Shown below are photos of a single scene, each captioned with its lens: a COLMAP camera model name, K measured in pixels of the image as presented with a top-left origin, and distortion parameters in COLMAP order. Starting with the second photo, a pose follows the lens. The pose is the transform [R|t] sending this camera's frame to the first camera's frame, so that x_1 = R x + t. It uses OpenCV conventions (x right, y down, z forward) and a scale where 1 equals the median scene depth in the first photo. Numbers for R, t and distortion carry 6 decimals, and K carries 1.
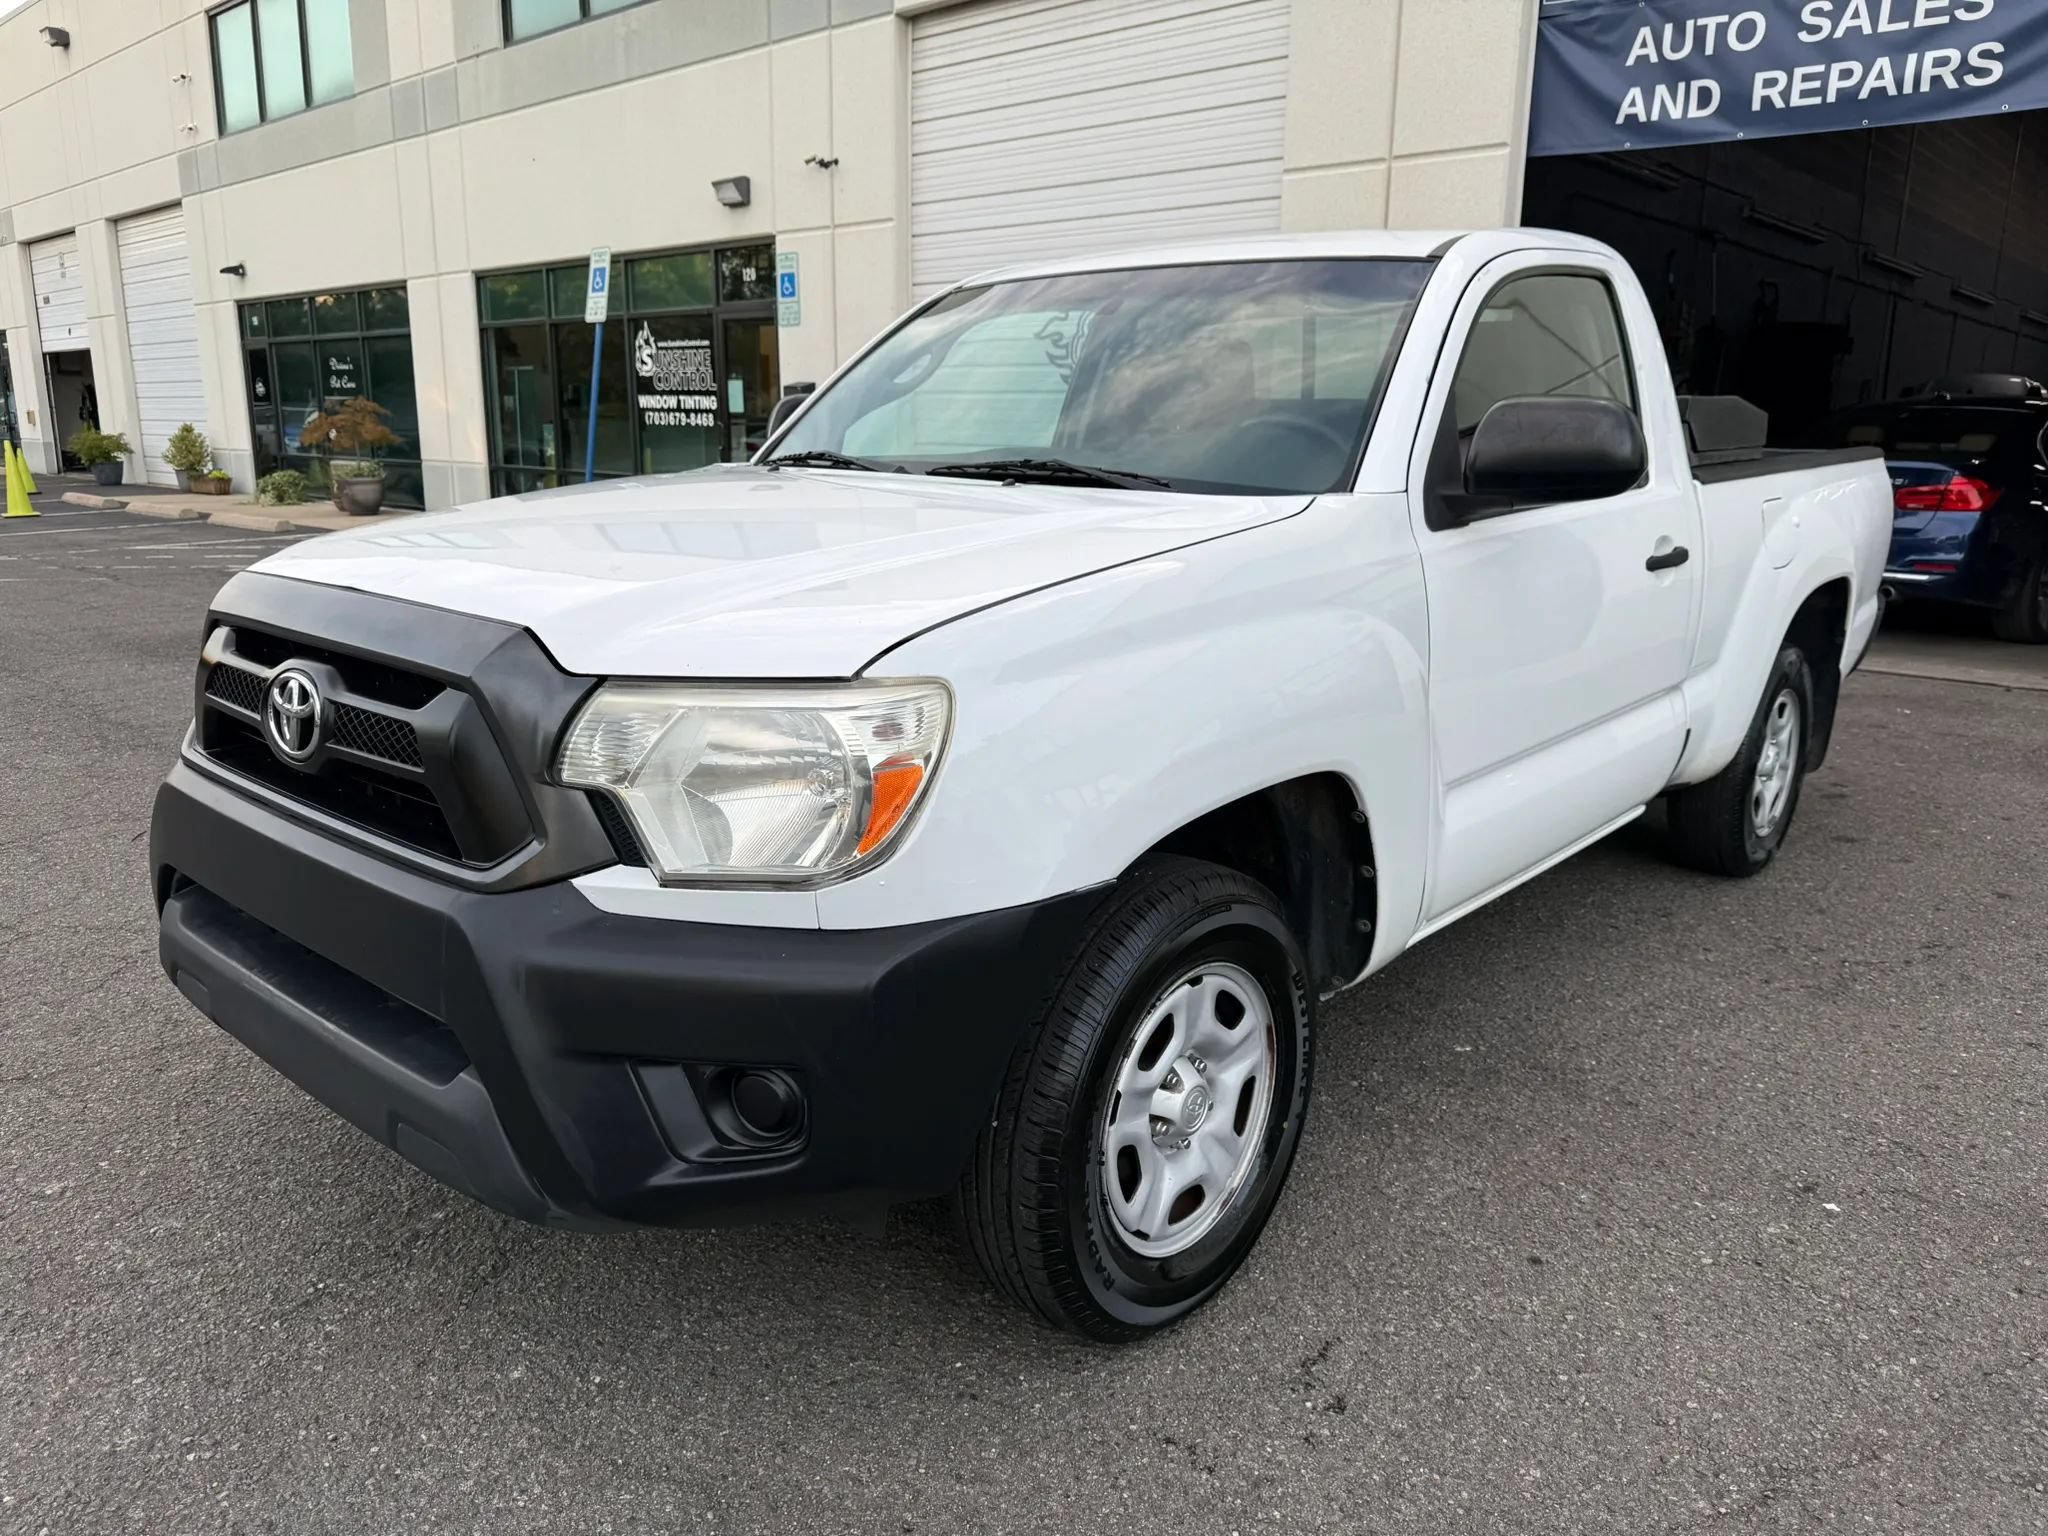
lens RADIAL K [[1457.6, 0, 1024.8], [0, 1457.6, 775.4], [0, 0, 1]] dist [0.001374, -0.011373]
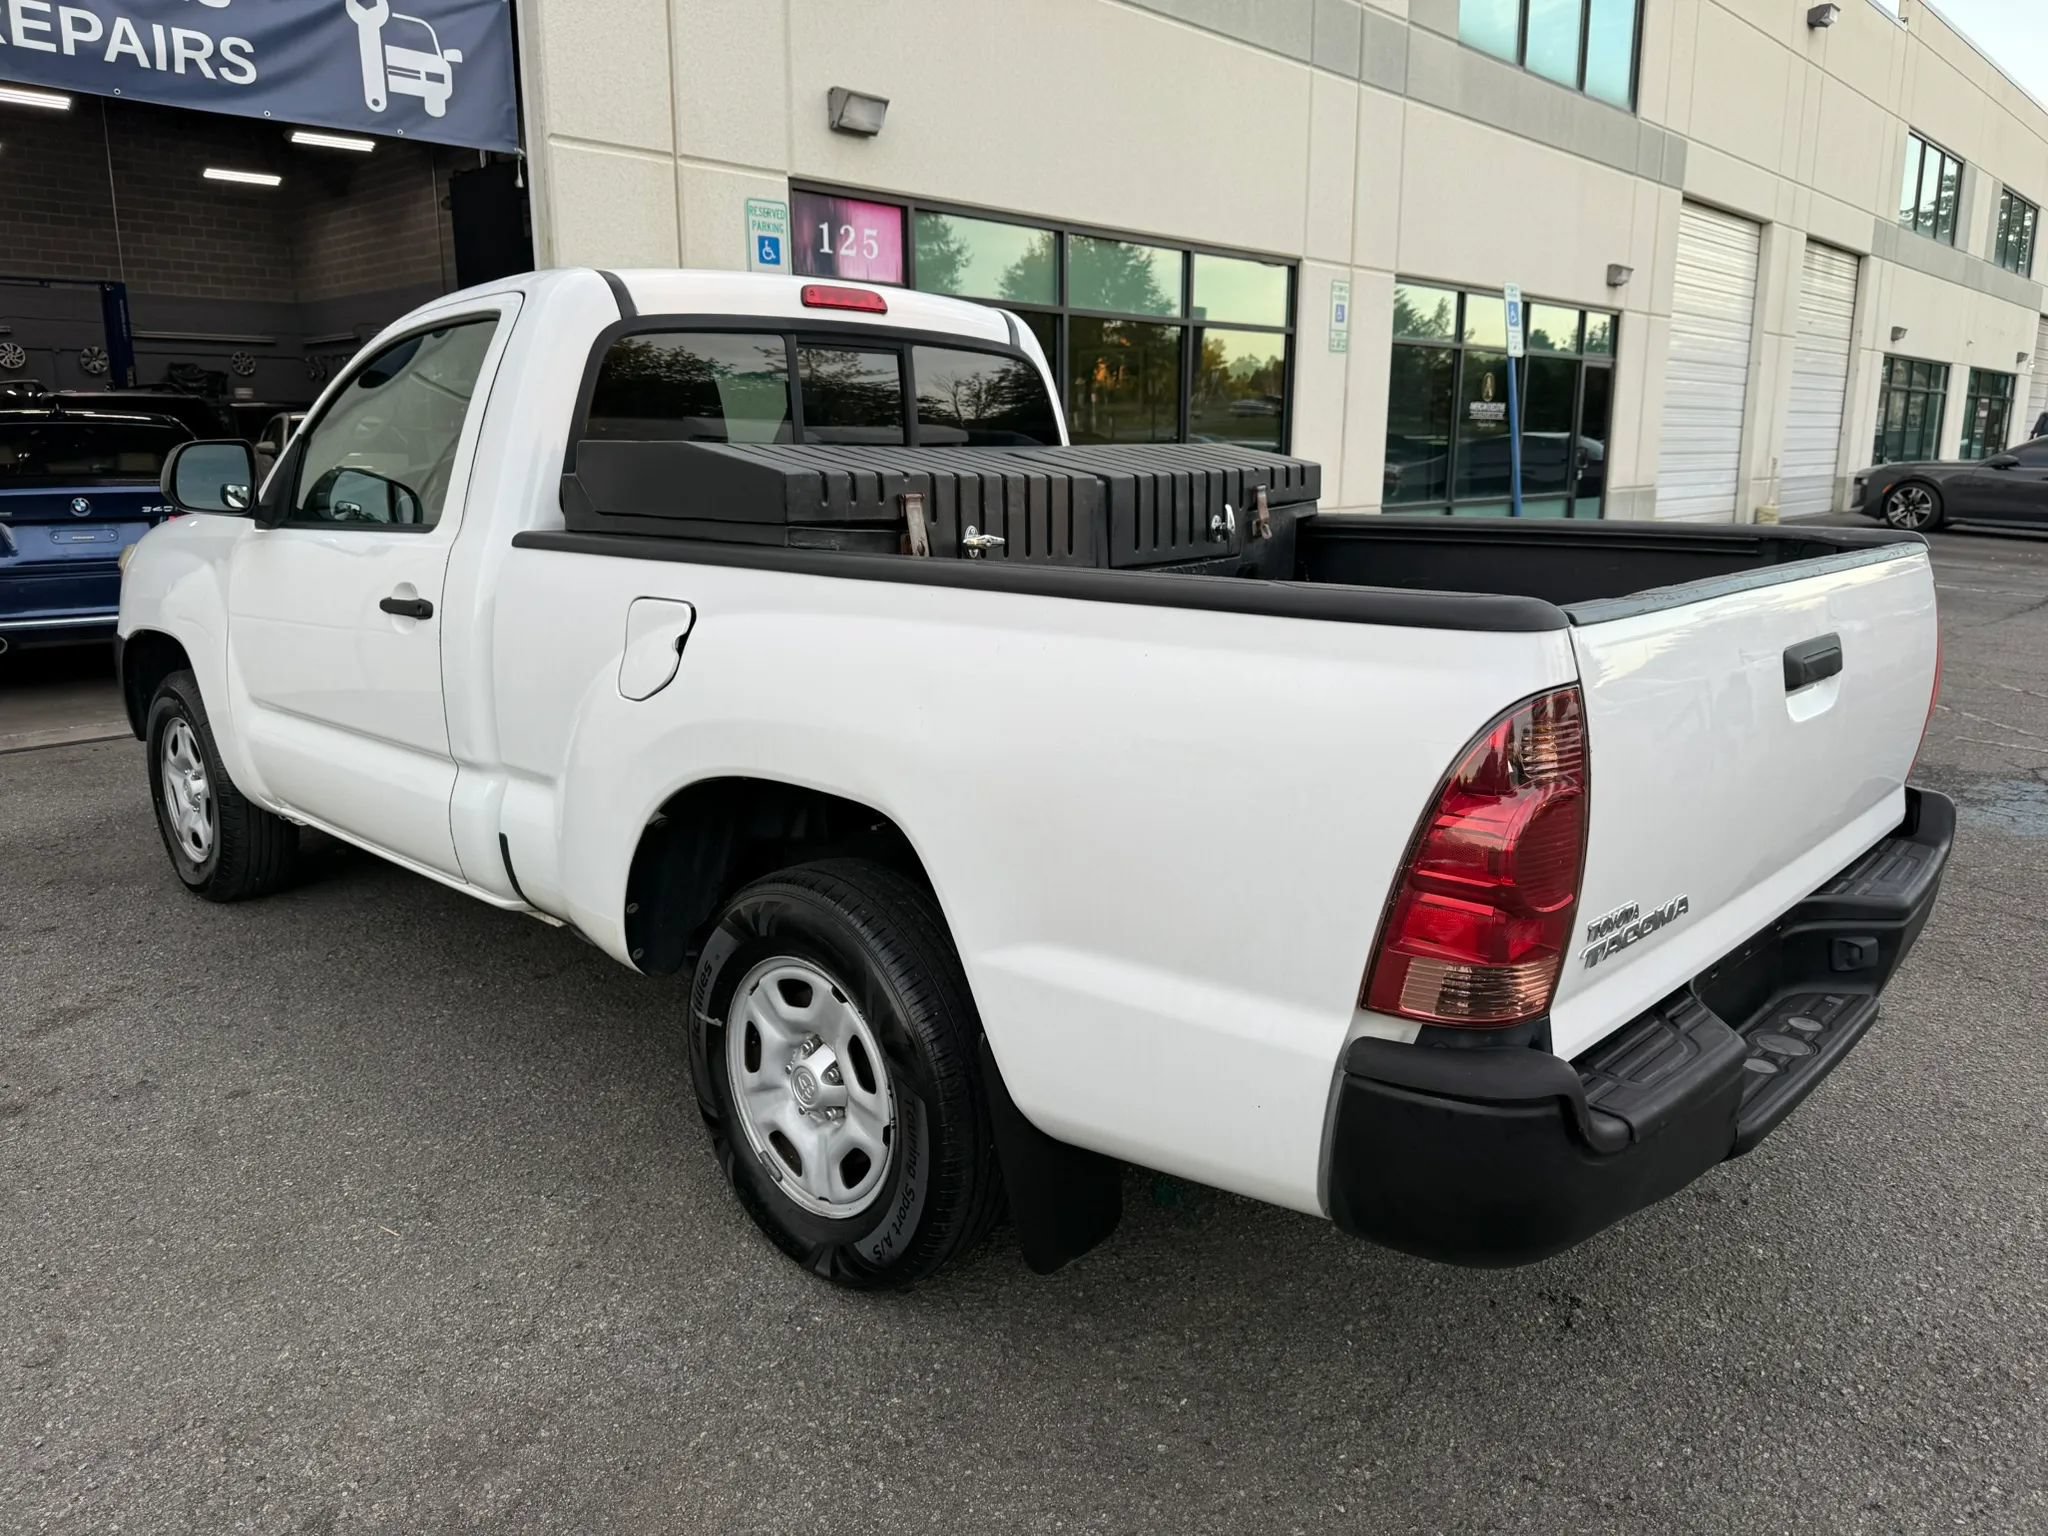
lens RADIAL K [[1457.6, 0, 1039.6], [0, 1457.6, 750.6], [0, 0, 1]] dist [0.001374, -0.011373]
pose [[0.007524, -0.221348, 0.975166, -0.297414], [0.233031, 0.948732, 0.213550, -0.127784], [-0.972440, 0.225637, 0.058719, 0.469364]]
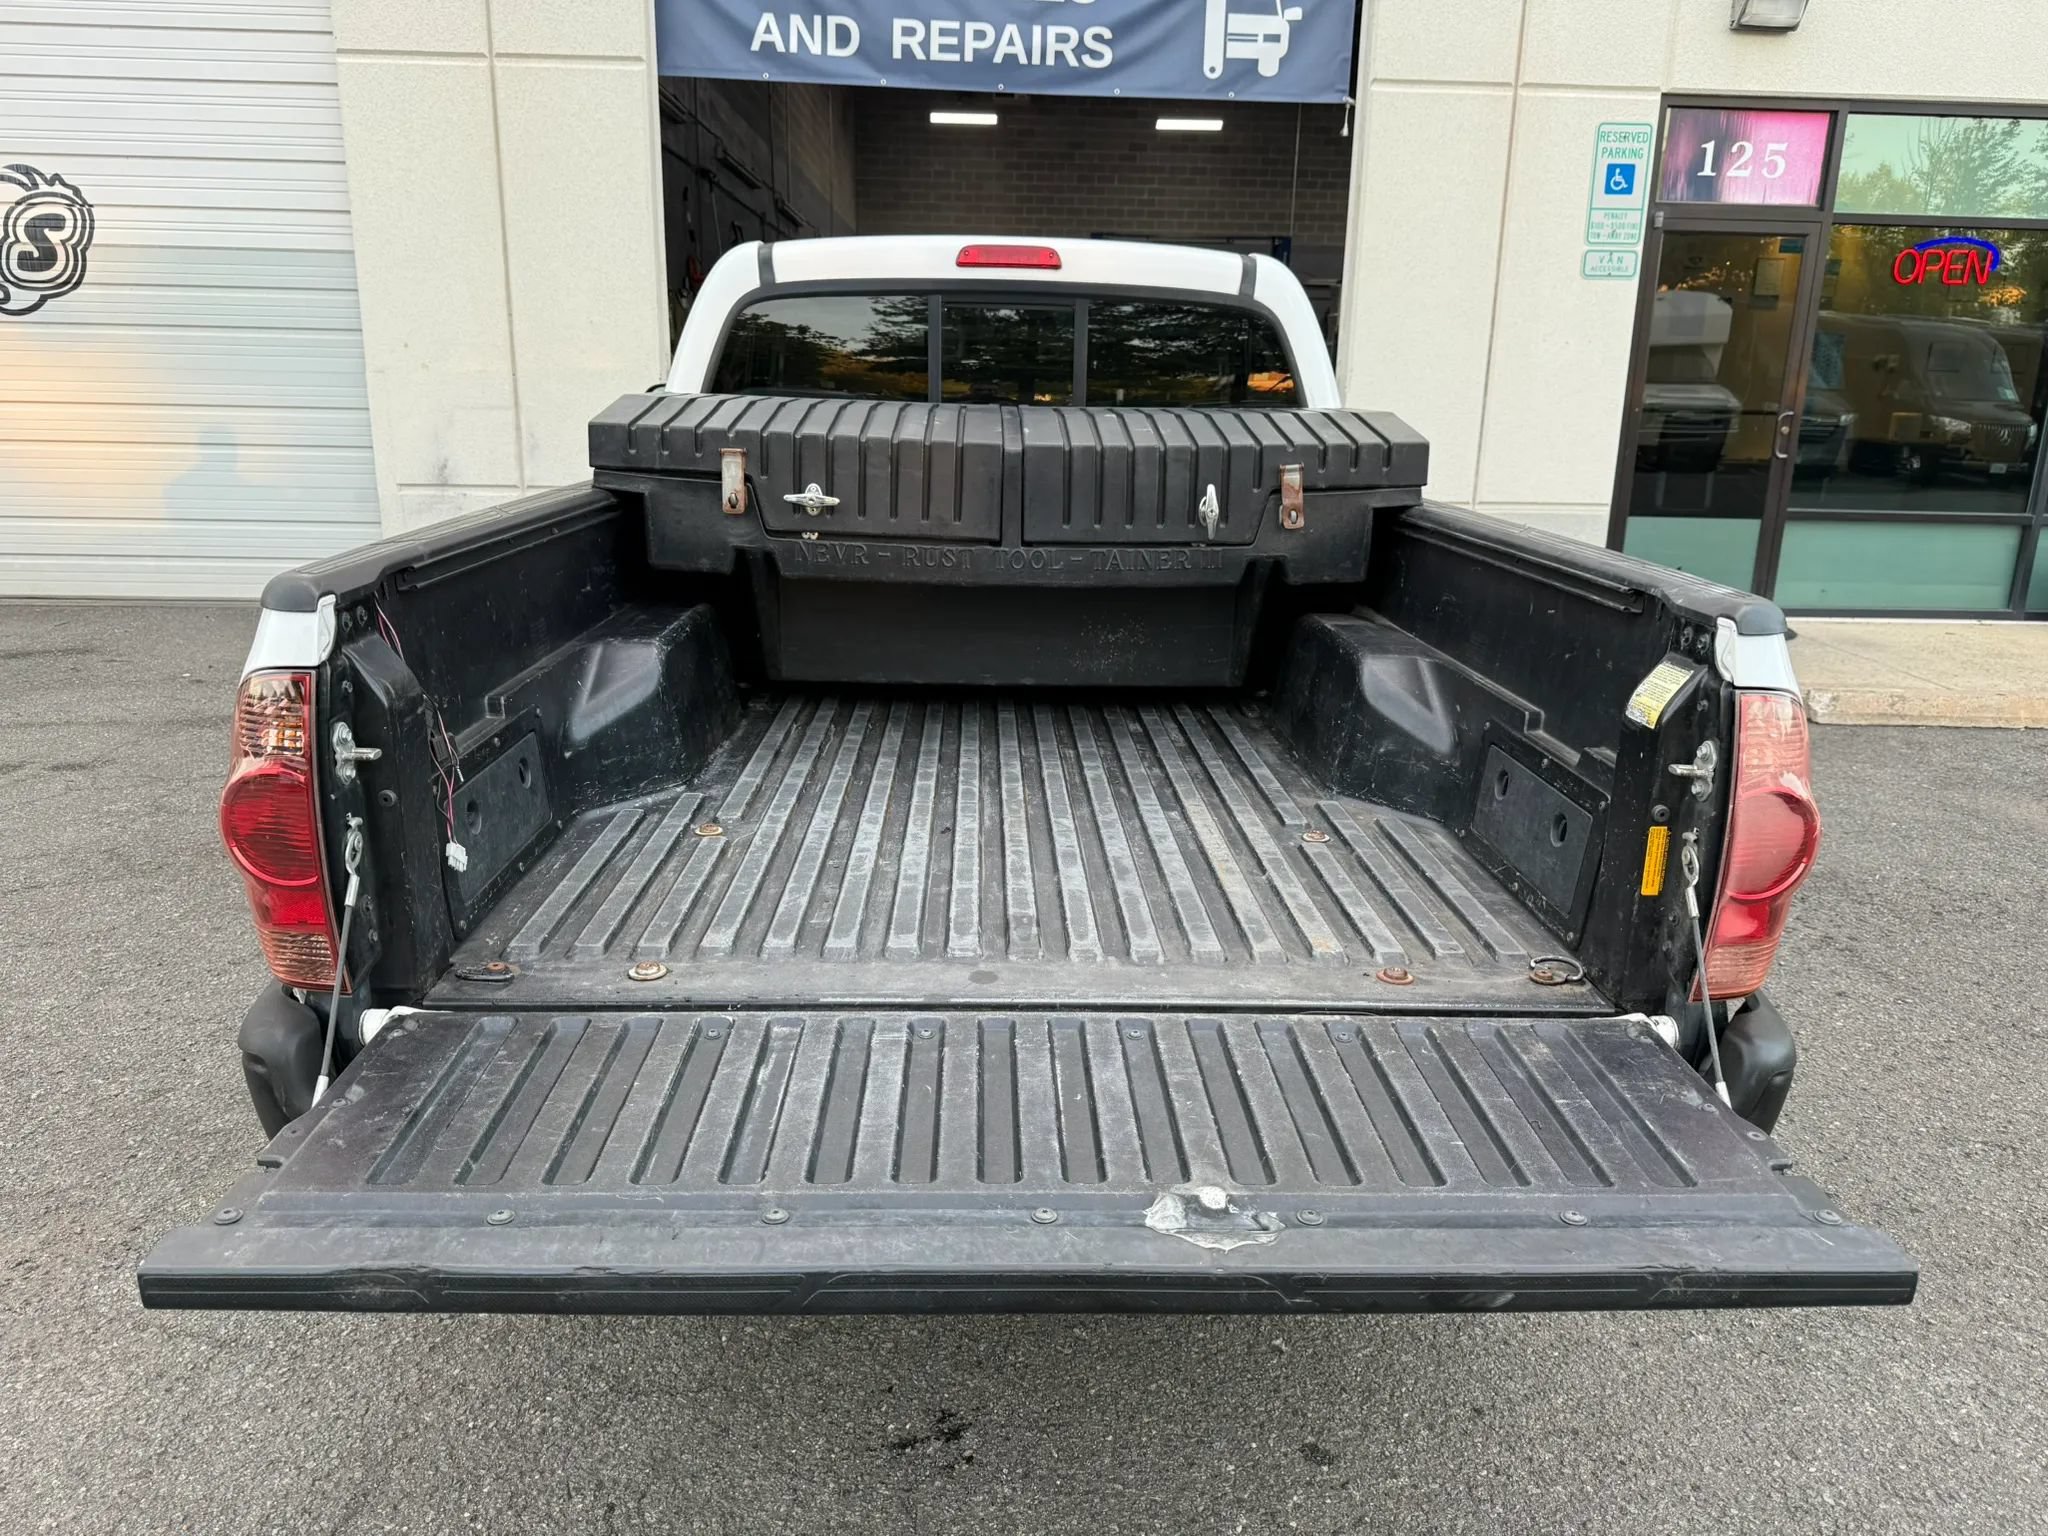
lens RADIAL K [[1457.6, 0, 1032.7], [0, 1457.6, 776.3], [0, 0, 1]] dist [0.001374, -0.011373]
pose [[0.710327, -0.189356, 0.677924, -0.181706], [0.153345, 0.981631, 0.113512, -0.075642], [-0.686965, 0.023326, 0.726316, 0.223024]]
